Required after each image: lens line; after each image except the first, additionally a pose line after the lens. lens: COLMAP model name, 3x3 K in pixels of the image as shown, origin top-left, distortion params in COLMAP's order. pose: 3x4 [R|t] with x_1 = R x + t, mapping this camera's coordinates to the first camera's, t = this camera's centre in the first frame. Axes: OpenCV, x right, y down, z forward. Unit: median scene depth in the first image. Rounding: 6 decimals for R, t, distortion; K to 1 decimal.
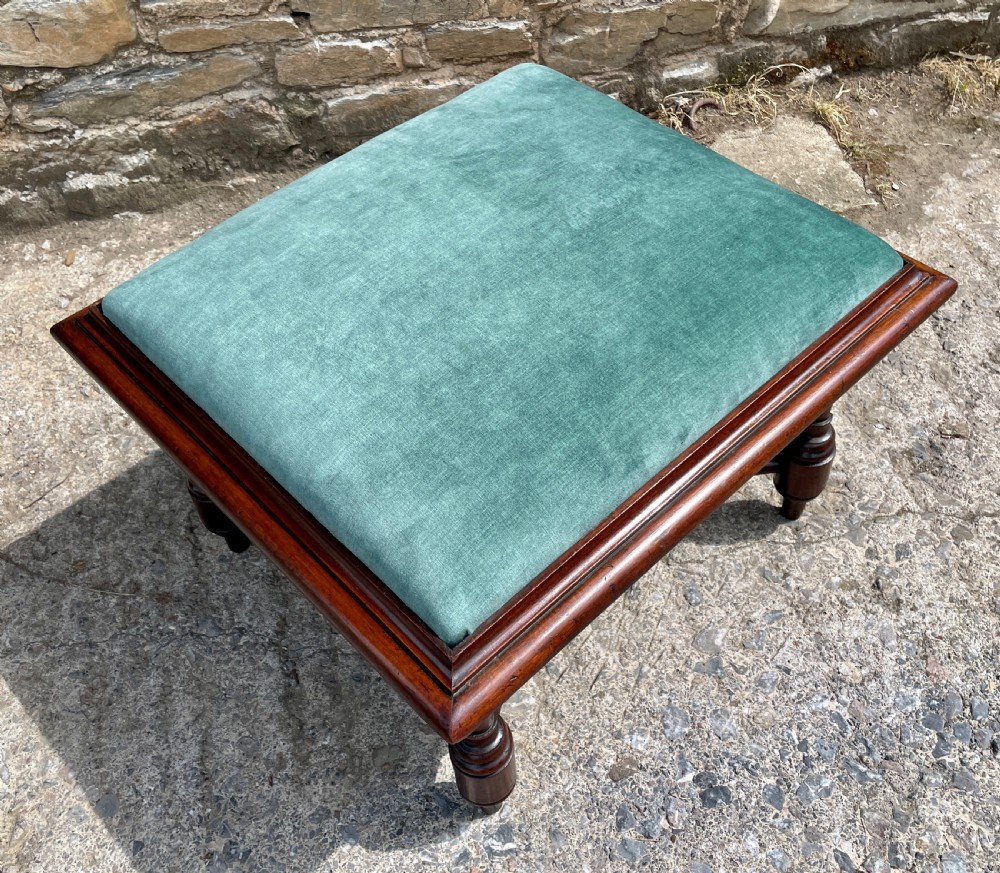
lens RADIAL K [[1026.5, 0, 501.6], [0, 1026.5, 415.7], [0, 0, 1]] dist [0.073968, -0.098550]
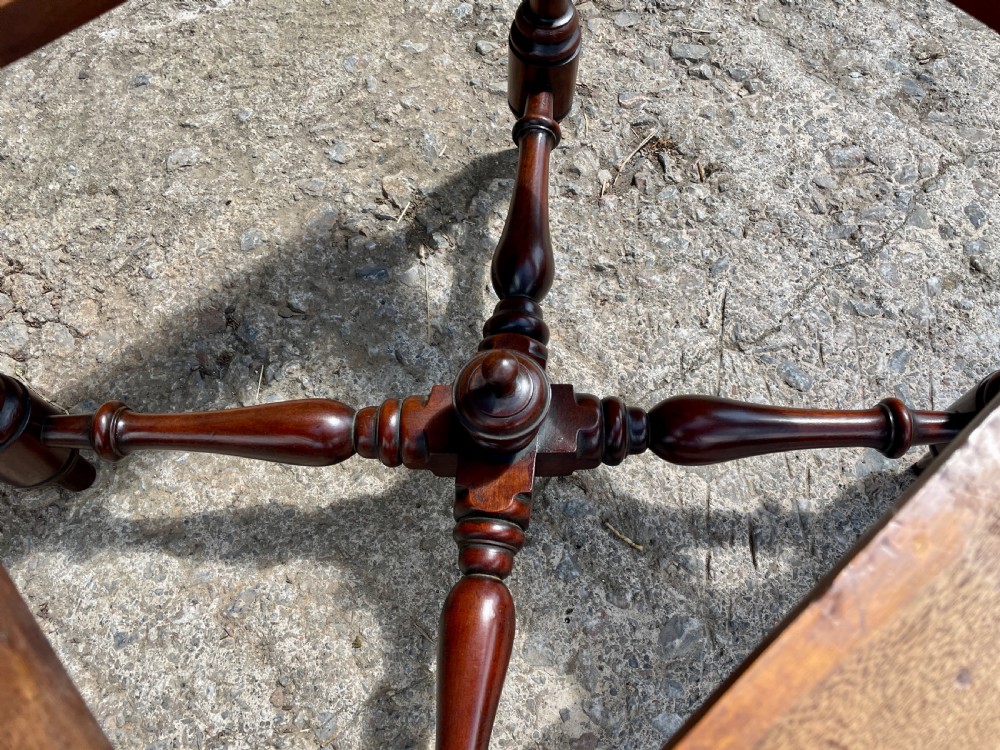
lens RADIAL K [[762.0, 0, 510.5], [0, 762.0, 384.9], [0, 0, 1]] dist [0.082307, -0.119827]
pose [[0.874161, -0.419317, 0.244981, -0.127379], [0.338665, 0.887910, 0.311323, -0.059731], [-0.348064, -0.189180, 0.918184, 0.566395]]
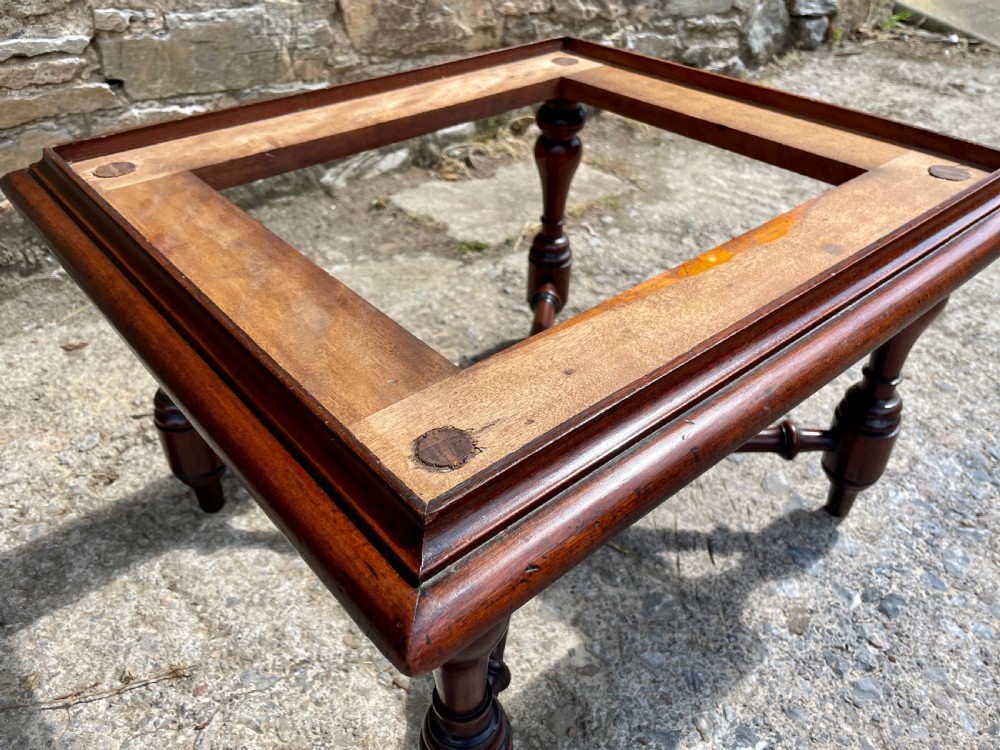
lens RADIAL K [[767.6, 0, 508.6], [0, 767.6, 367.1], [0, 0, 1]] dist [0.076904, -0.119223]
pose [[0.881624, -0.234620, 0.409503, -0.301085], [0.324023, 0.931770, -0.163747, 0.145327], [-0.343144, 0.277052, 0.897493, 0.366528]]
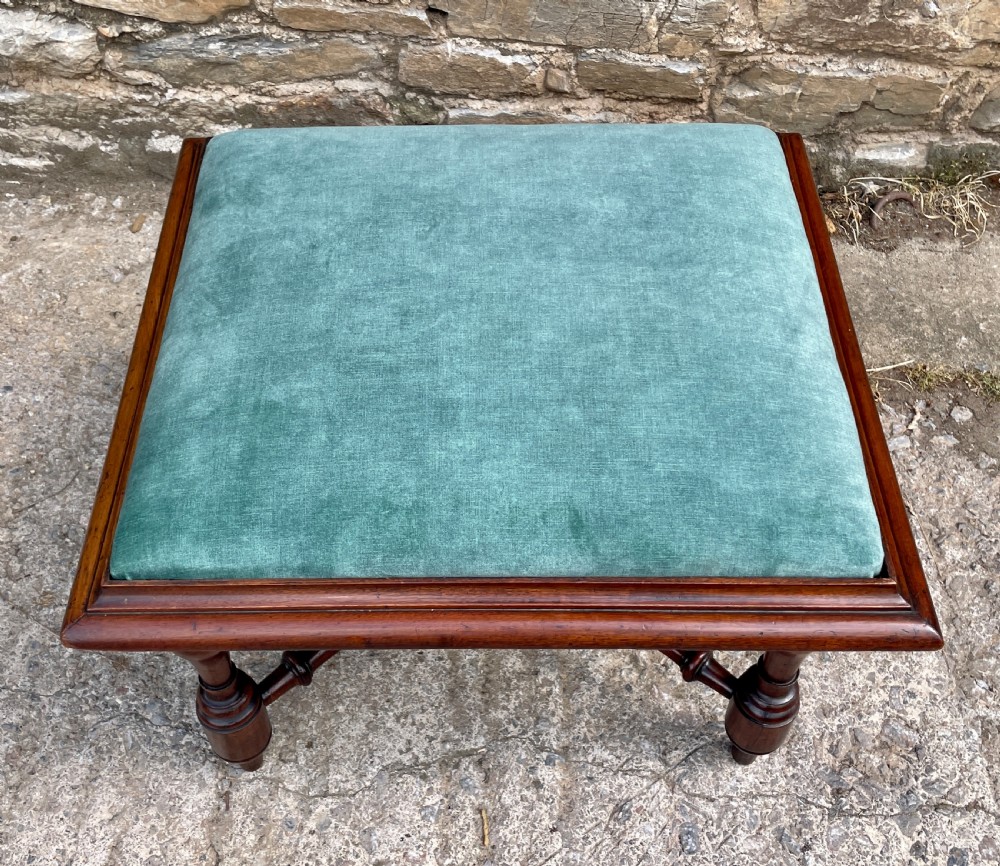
lens RADIAL K [[1105.2, 0, 468.3], [0, 1105.2, 447.7], [0, 0, 1]] dist [0.078980, -0.113021]
pose [[0.960260, 0.248755, -0.126577, 0.047195], [-0.235382, 0.965465, 0.111680, -0.195471], [0.149987, -0.077448, 0.985650, 0.094388]]
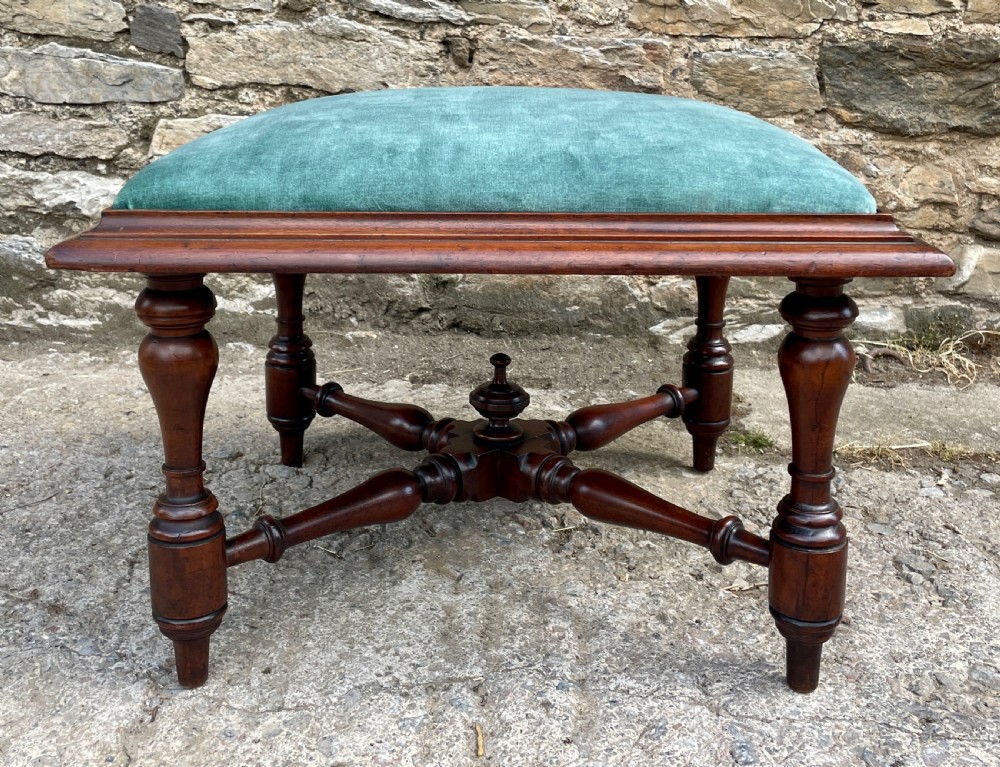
lens RADIAL K [[1119.8, 0, 487.9], [0, 1119.8, 268.6], [0, 0, 1]] dist [0.080622, -0.111799]
pose [[0.954900, 0.128479, -0.267694, 0.183123], [-0.257630, 0.806720, -0.531818, 0.349307], [0.147627, 0.576798, 0.803436, 0.222398]]
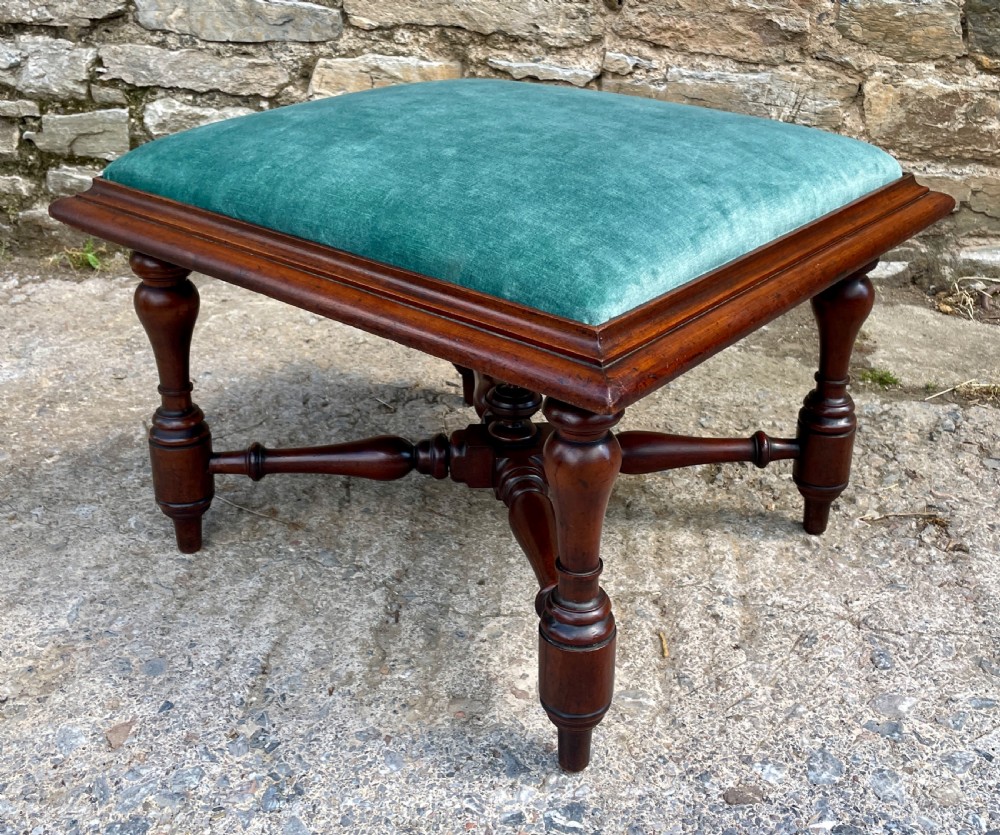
lens RADIAL K [[1124.8, 0, 535.1], [0, 1124.8, 360.8], [0, 0, 1]] dist [0.075349, -0.107987]
pose [[0.946042, 0.190872, -0.261862, 0.116997], [-0.279473, 0.889612, -0.361227, 0.360442], [0.164008, 0.414920, 0.894954, 0.070751]]
